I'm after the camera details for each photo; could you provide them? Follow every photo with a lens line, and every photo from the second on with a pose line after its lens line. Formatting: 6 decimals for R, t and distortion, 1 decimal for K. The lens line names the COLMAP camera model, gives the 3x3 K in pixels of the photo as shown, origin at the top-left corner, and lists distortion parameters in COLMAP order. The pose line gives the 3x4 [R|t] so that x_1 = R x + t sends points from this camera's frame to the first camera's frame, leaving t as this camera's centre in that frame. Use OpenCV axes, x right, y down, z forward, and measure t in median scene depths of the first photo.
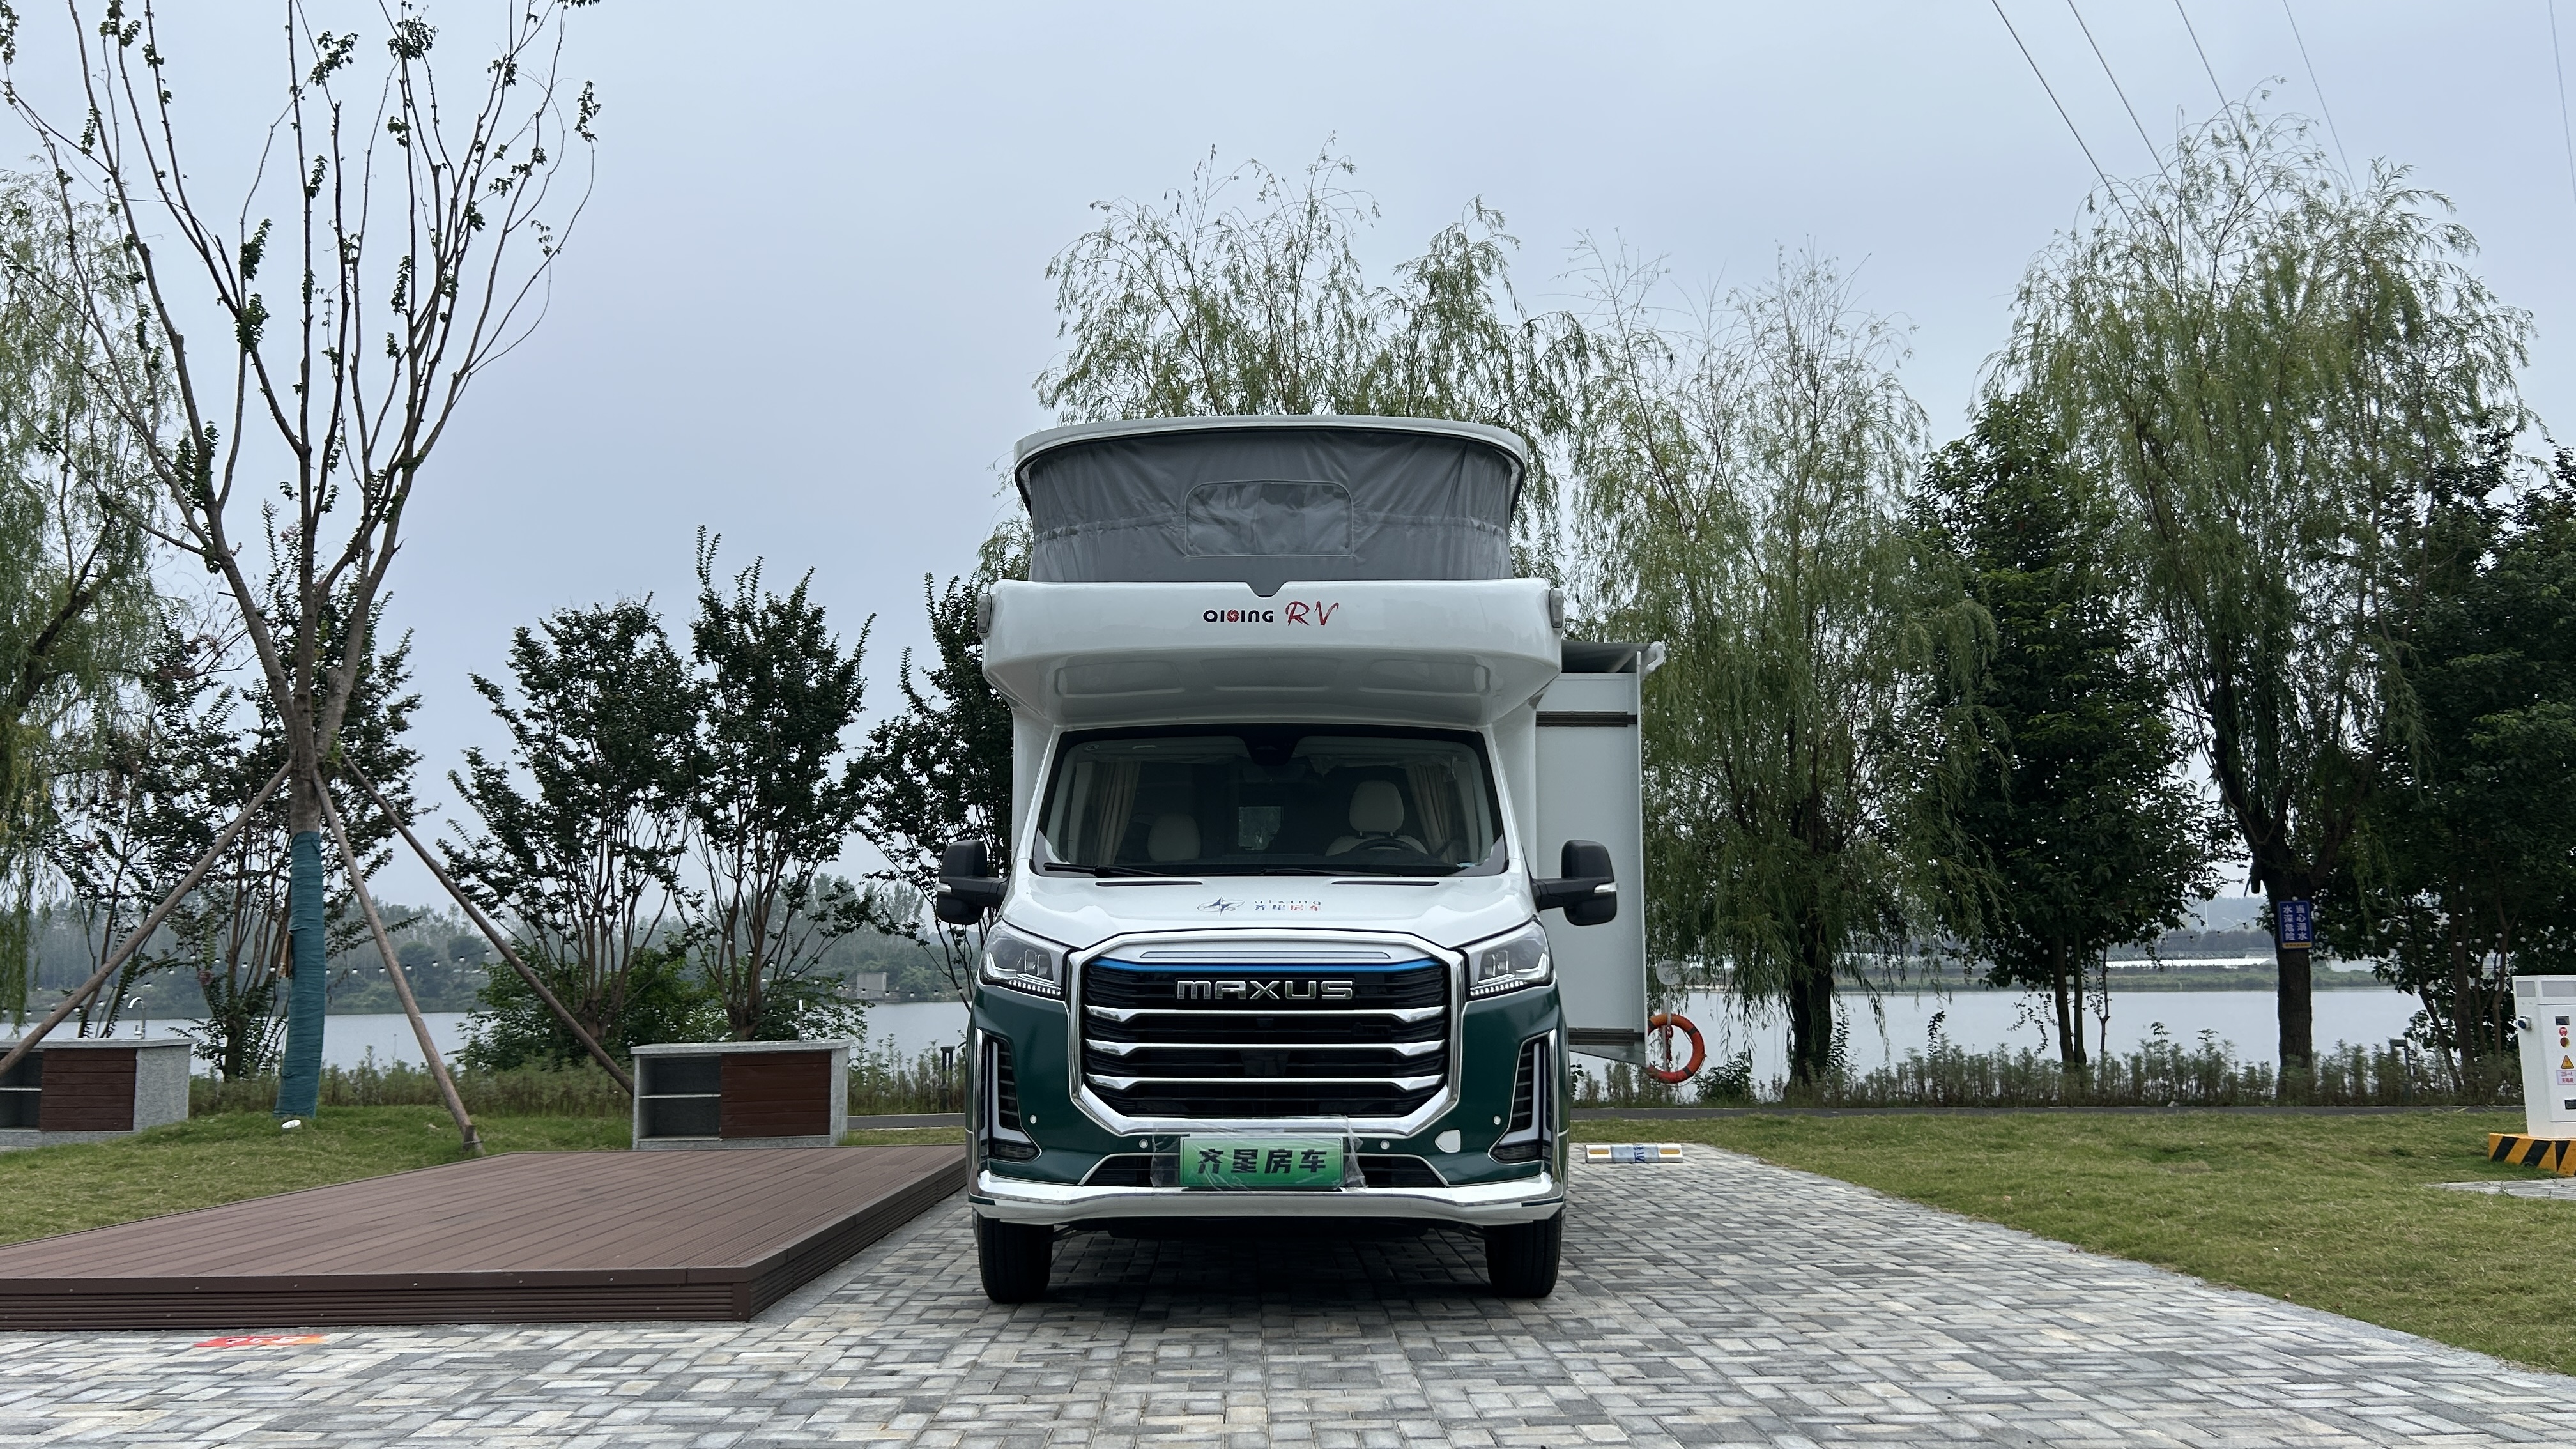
lens RADIAL K [[2025.4, 0, 1285.8], [0, 2025.4, 683.2], [0, 0, 1]] dist [0.111261, -0.000664]
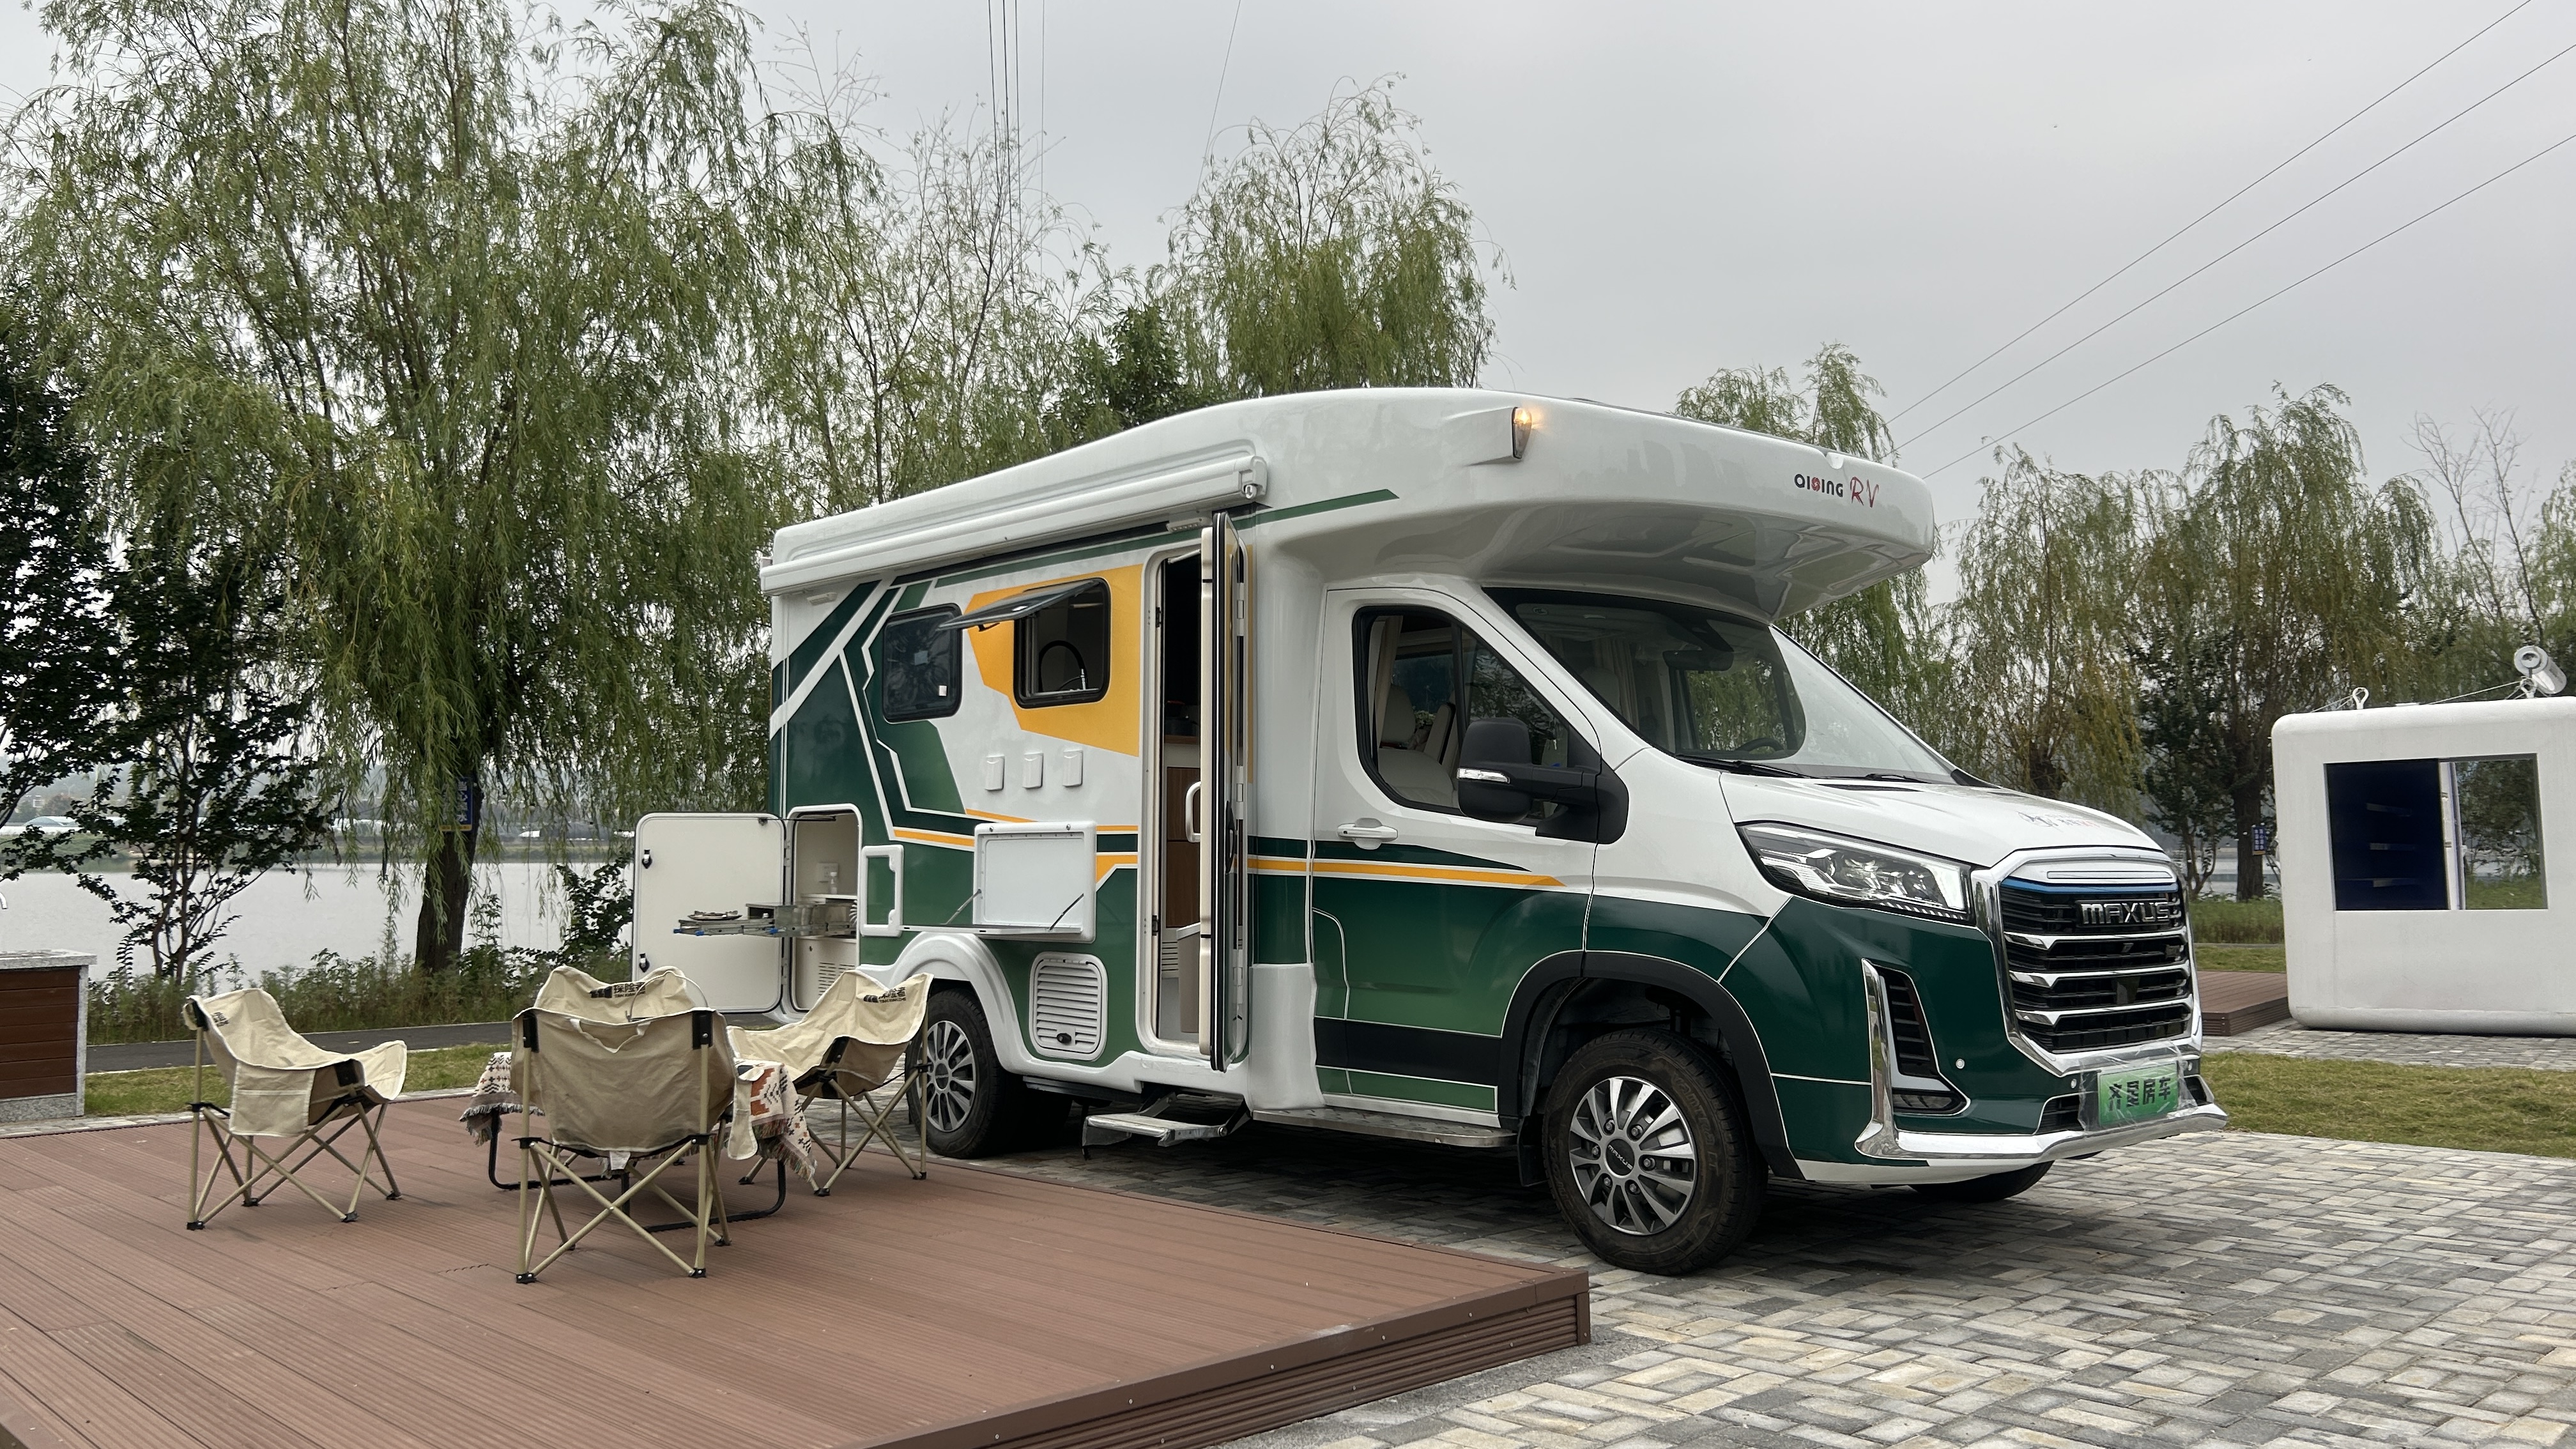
lens RADIAL K [[1948.5, 0, 1290.7], [0, 1948.5, 775.0], [0, 0, 1]] dist [0.072829, 0.000538]
pose [[0.724960, 0.026291, 0.688289, -0.900996], [-0.104418, 0.991917, 0.072093, 0.063365], [-0.680830, -0.124134, 0.721846, 0.610047]]
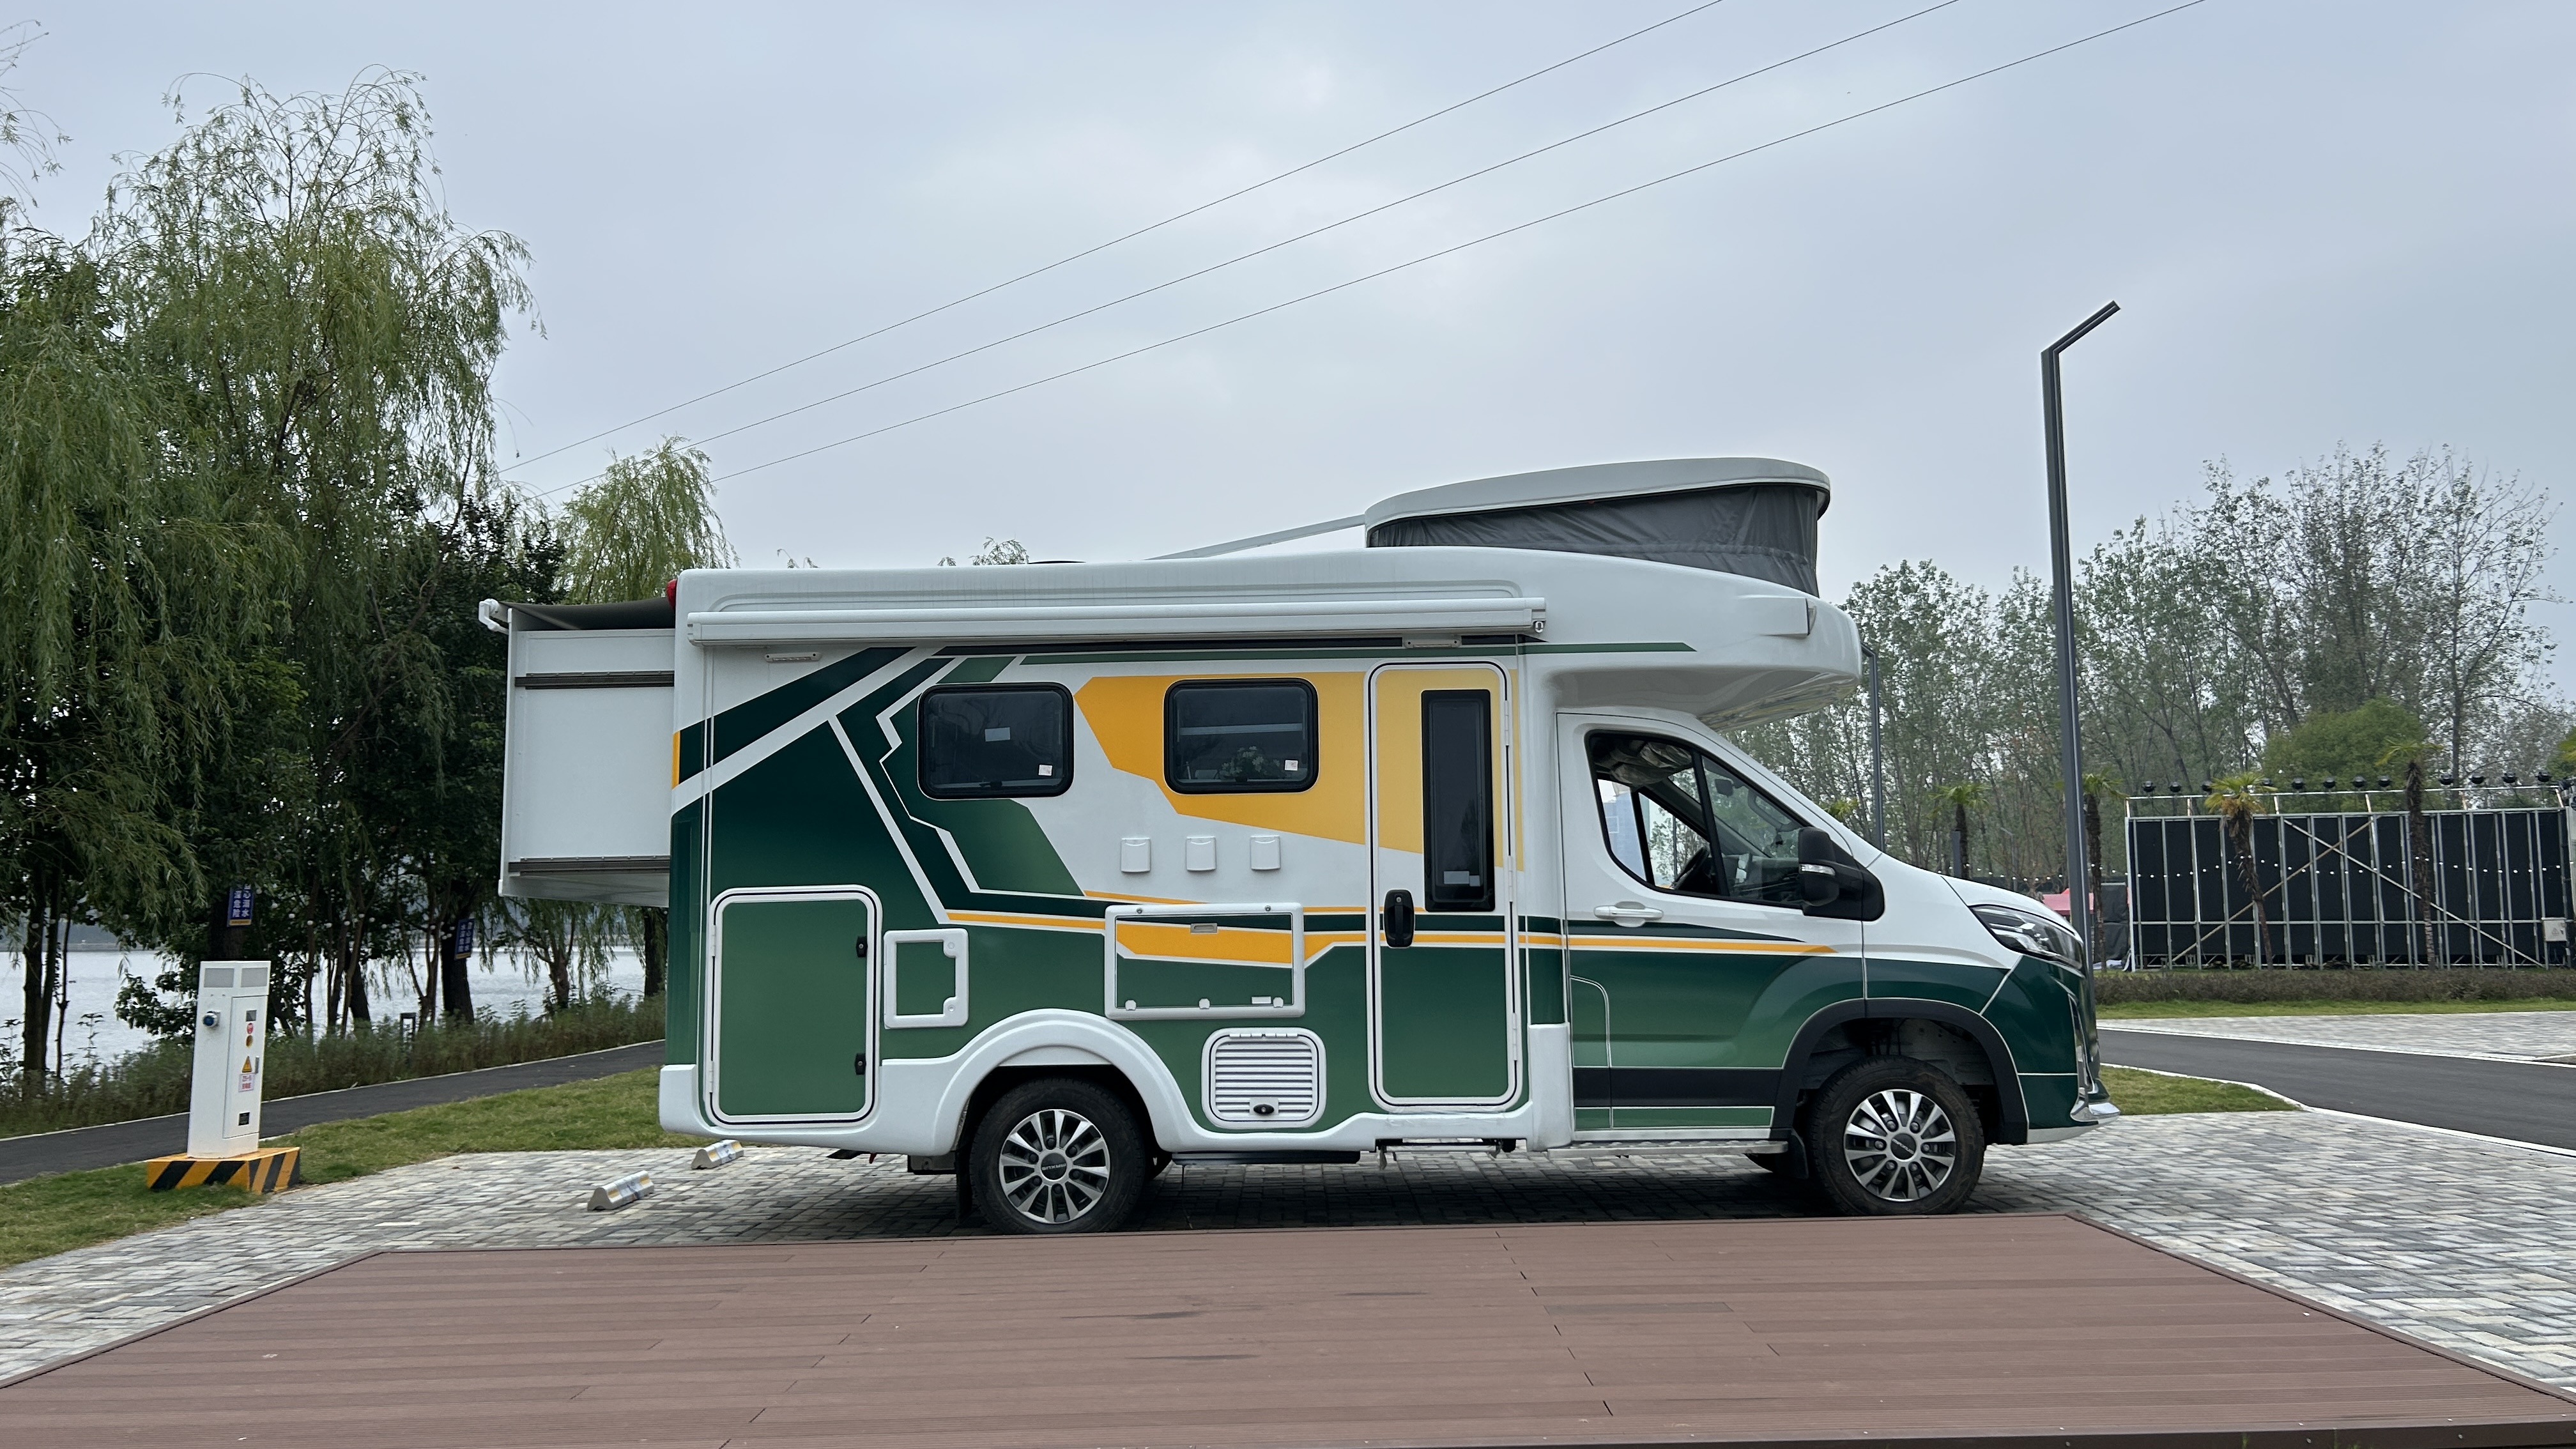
lens RADIAL K [[2004.0, 0, 1288.0], [0, 2004.0, 724.5], [0, 0, 1]] dist [0.079866, 0.001964]
pose [[0.008749, 0.102709, 0.994673, -1.632601], [-0.140733, 0.984937, -0.100465, 0.241359], [-0.990009, -0.139105, 0.023072, 1.760317]]
